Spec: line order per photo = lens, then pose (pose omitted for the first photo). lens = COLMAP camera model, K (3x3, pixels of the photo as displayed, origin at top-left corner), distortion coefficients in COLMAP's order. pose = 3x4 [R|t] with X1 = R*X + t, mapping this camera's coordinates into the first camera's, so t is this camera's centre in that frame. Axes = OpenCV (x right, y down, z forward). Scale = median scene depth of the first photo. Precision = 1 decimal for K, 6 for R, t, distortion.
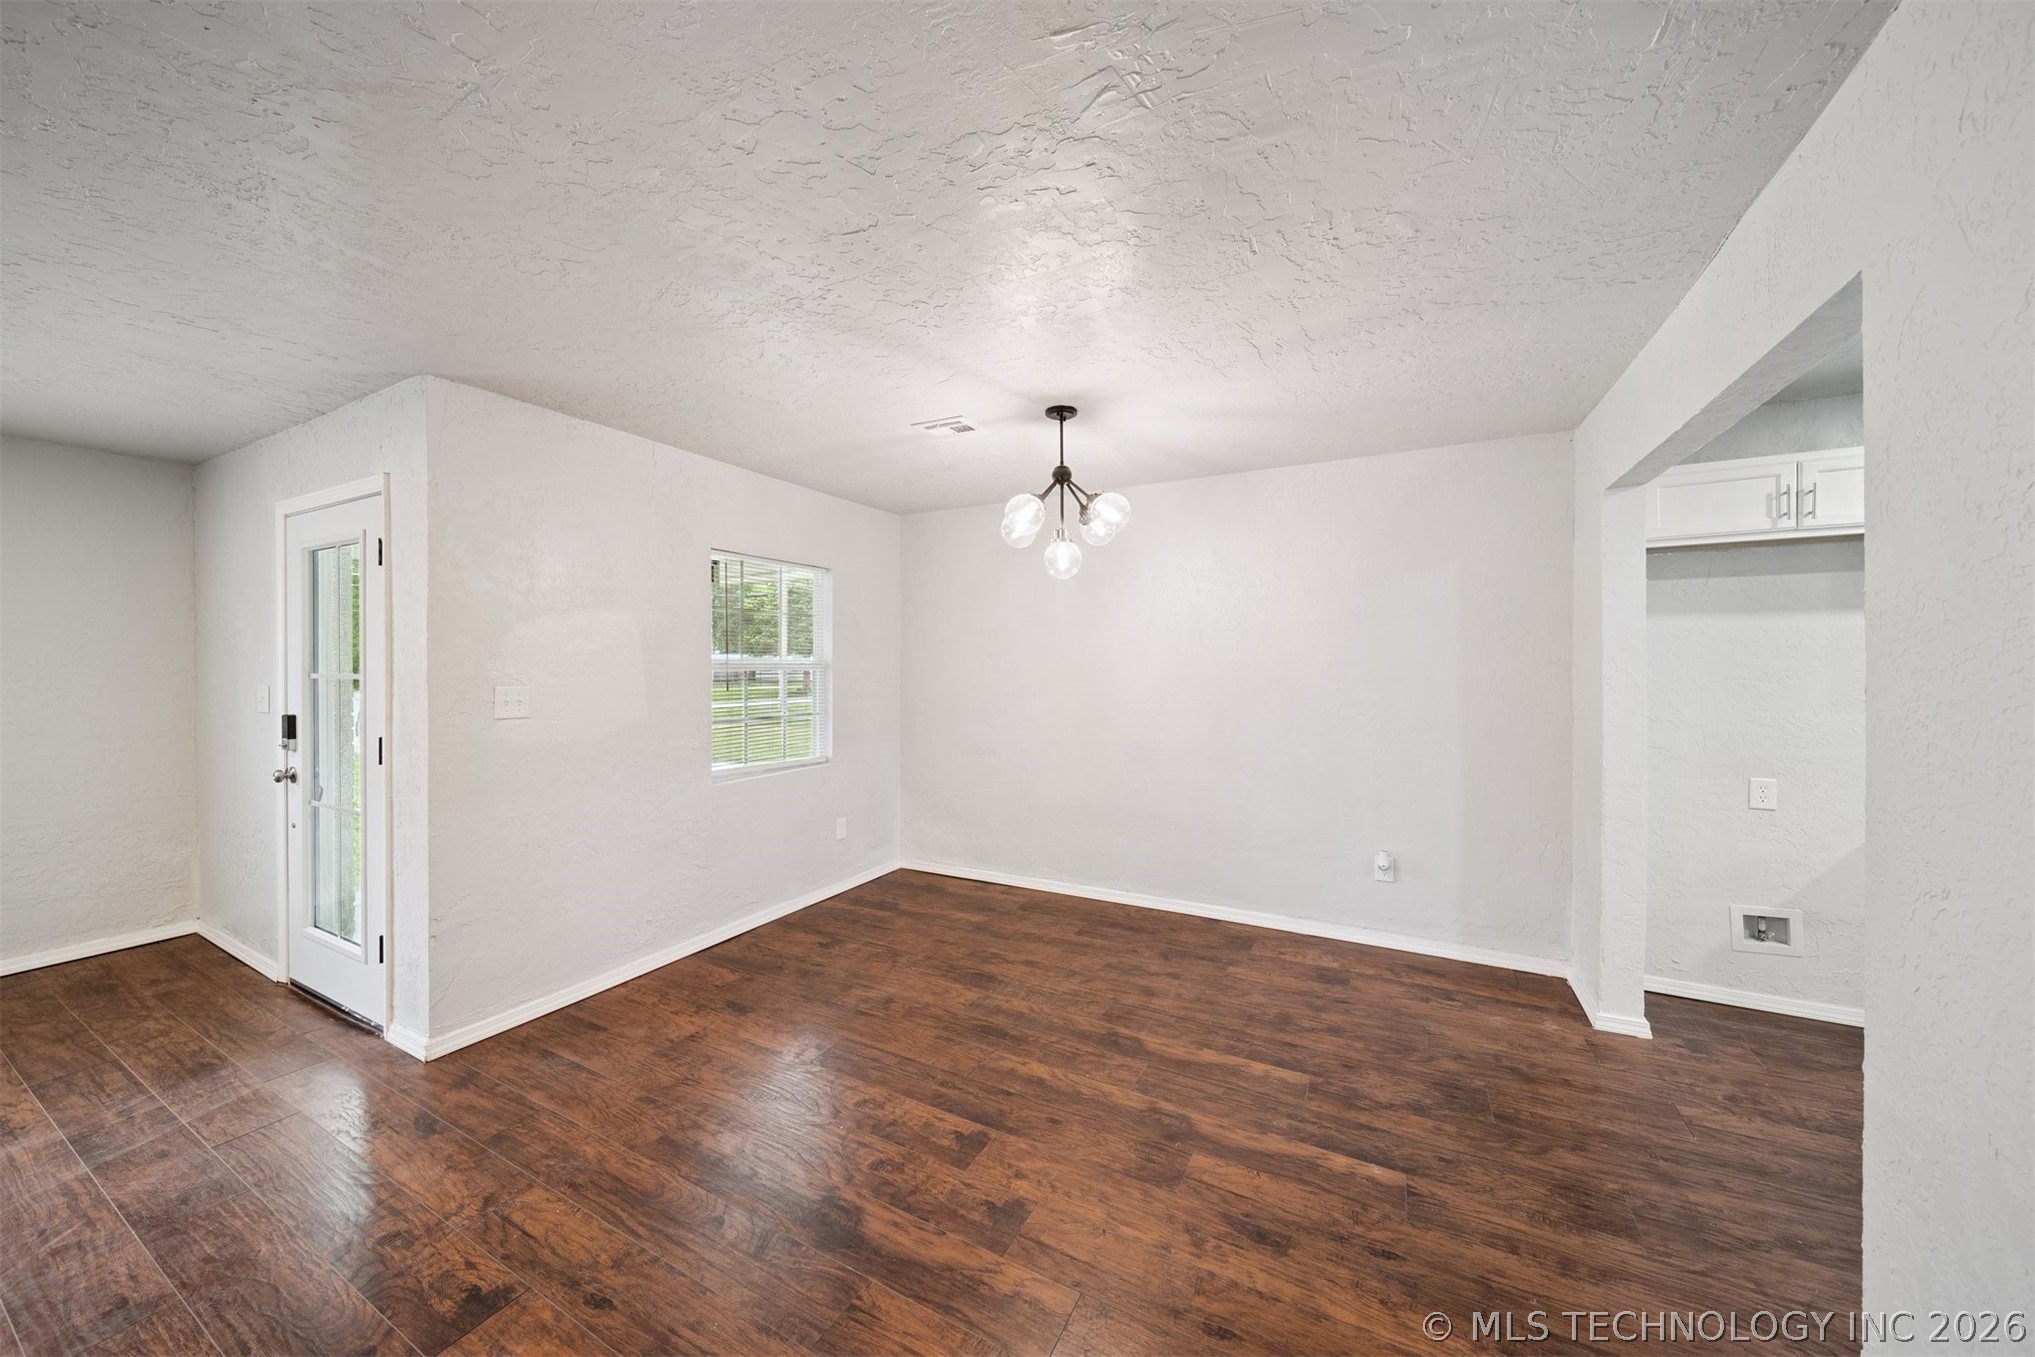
lens RADIAL K [[717.1, 0, 996.3], [0, 717.1, 667.3], [0, 0, 1]] dist [-0.000286, -0.001010]
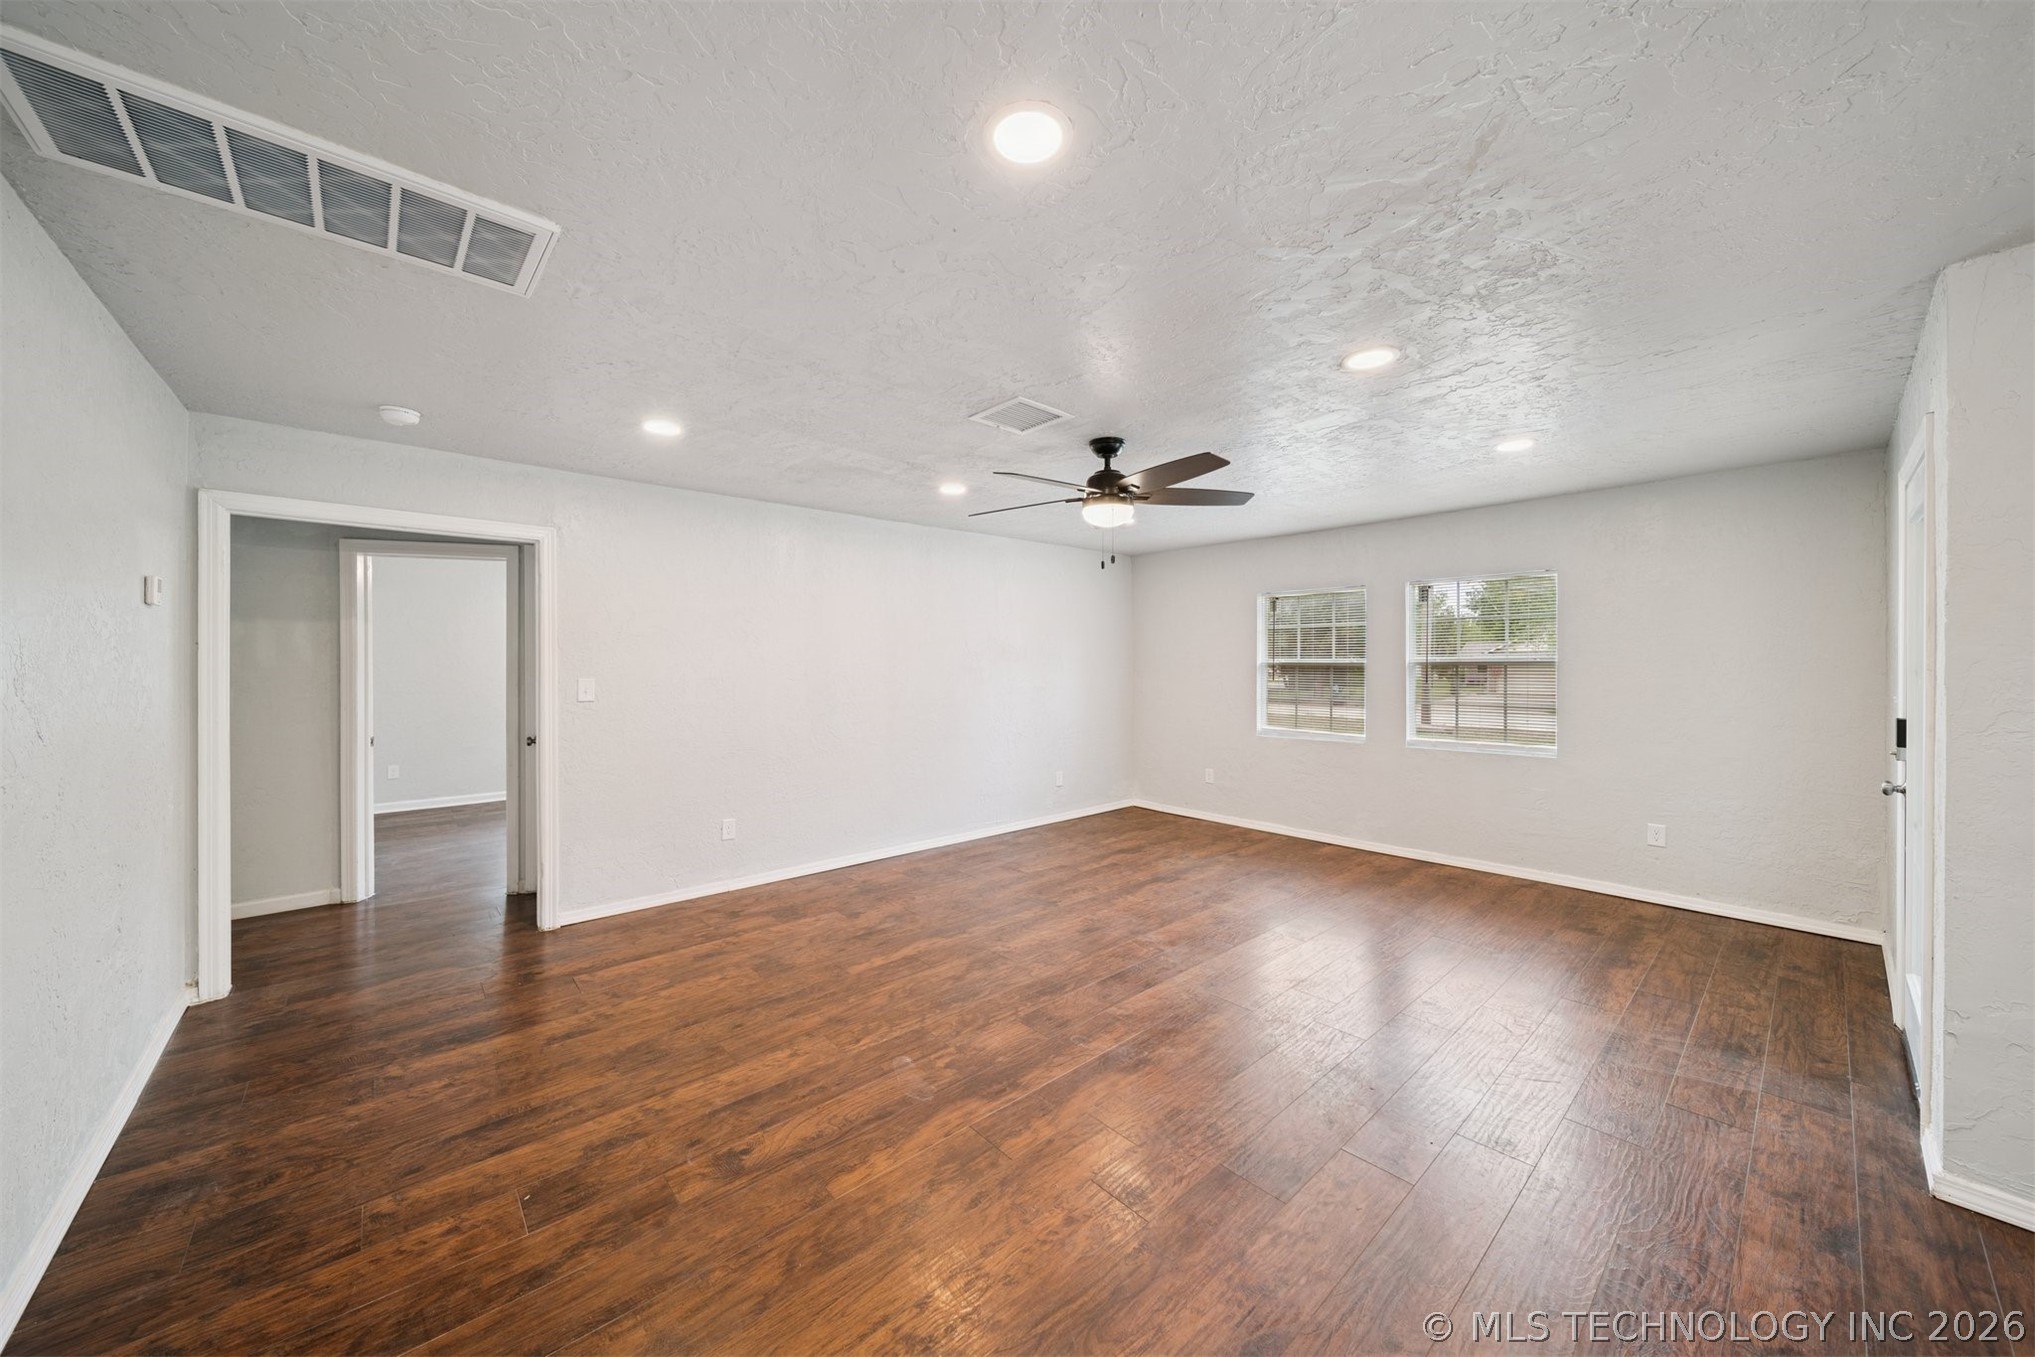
lens RADIAL K [[717.1, 0, 1003.0], [0, 717.1, 666.7], [0, 0, 1]] dist [-0.000286, -0.001010]
pose [[-0.343820, 0.007780, -0.939004, 0.198902], [0.000721, 0.999968, 0.008021, -0.004184], [0.939035, 0.002081, -0.343814, 0.304058]]
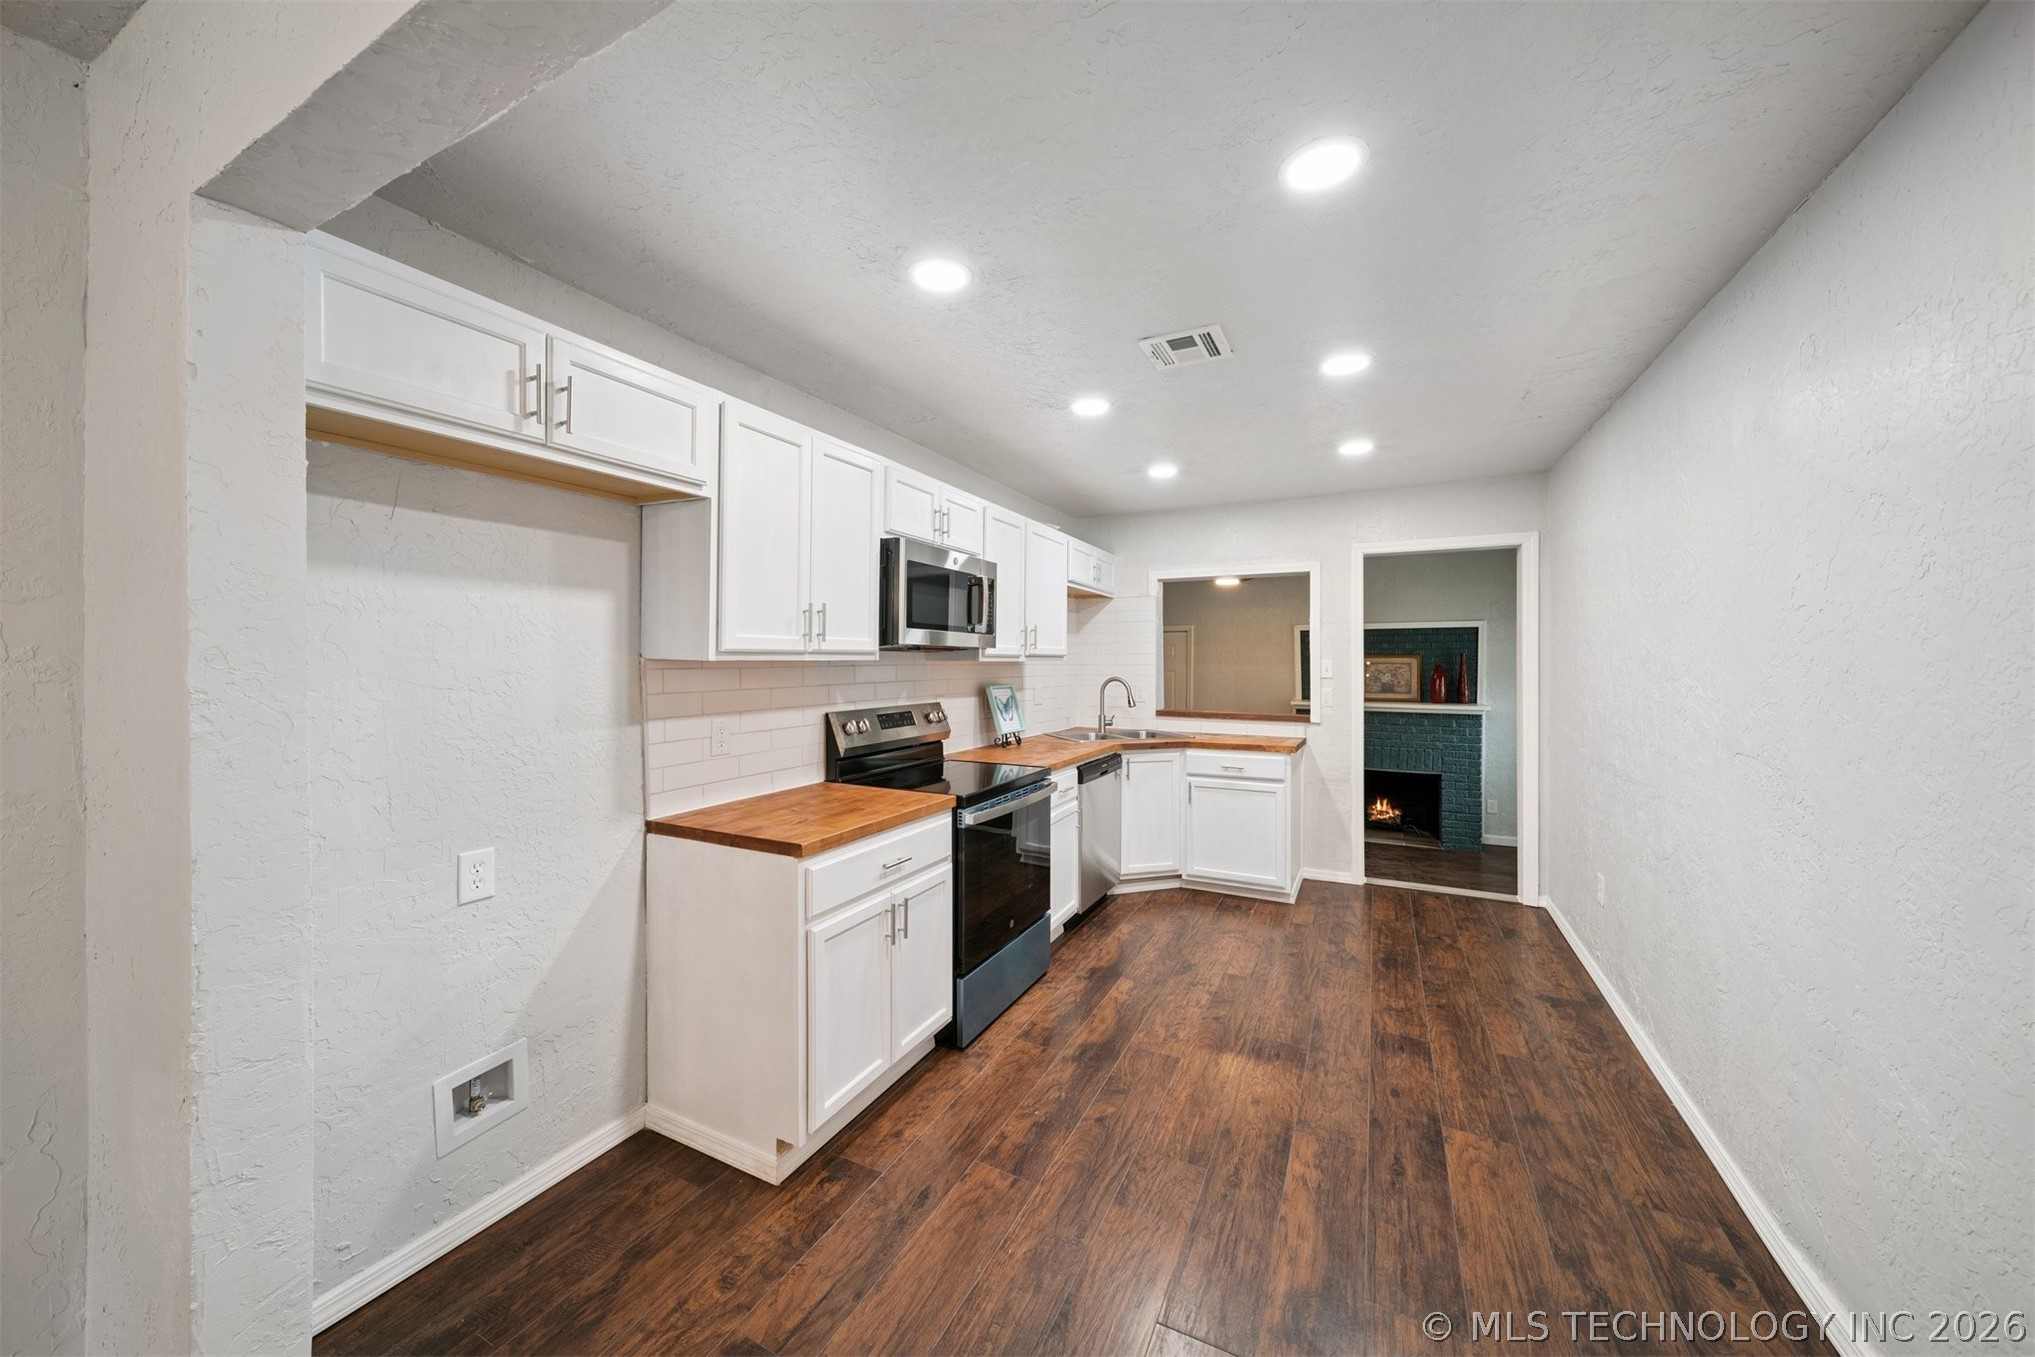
lens RADIAL K [[717.1, 0, 1005.8], [0, 717.1, 661.8], [0, 0, 1]] dist [-0.000286, -0.001010]
pose [[-0.025293, -0.000374, 0.999680, 0.449529], [0.004939, 0.999988, 0.000499, -0.004194], [-0.999668, 0.004950, -0.025291, 0.566157]]
